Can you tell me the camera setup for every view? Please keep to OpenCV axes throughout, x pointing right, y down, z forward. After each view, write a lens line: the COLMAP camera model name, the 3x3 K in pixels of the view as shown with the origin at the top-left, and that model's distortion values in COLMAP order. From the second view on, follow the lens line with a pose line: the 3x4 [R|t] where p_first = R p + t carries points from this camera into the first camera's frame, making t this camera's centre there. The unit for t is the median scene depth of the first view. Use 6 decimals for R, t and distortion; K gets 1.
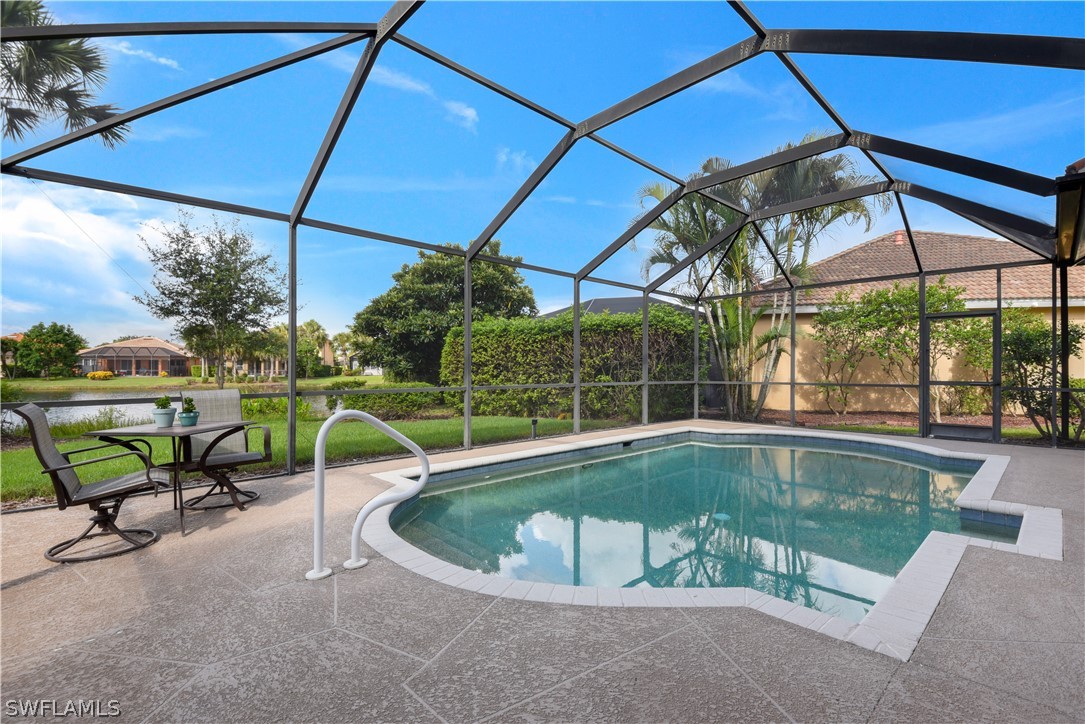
lens RADIAL K [[489.2, 0, 551.1], [0, 489.2, 365.6], [0, 0, 1]] dist [0.010453, -0.014316]
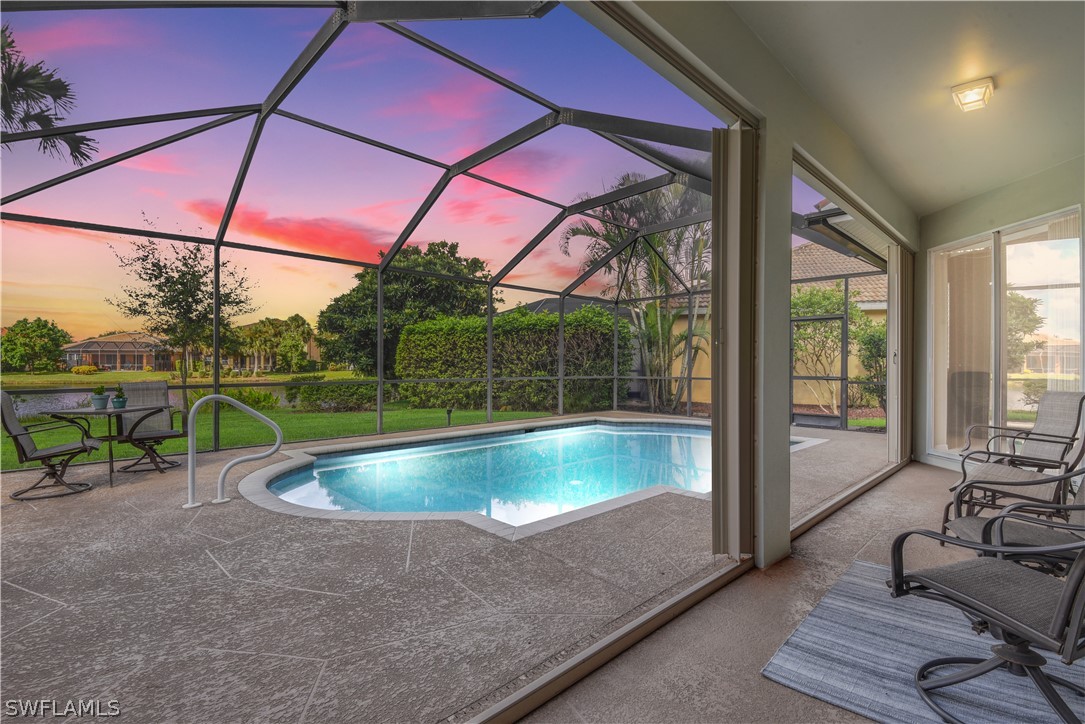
lens RADIAL K [[489.2, 0, 537.3], [0, 489.2, 365.2], [0, 0, 1]] dist [0.010453, -0.014316]
pose [[0.999998, 0.001716, 0.000926, 0.112855], [-0.001724, 0.999959, 0.008875, -0.002054], [-0.000911, -0.008876, 0.999960, -0.094404]]
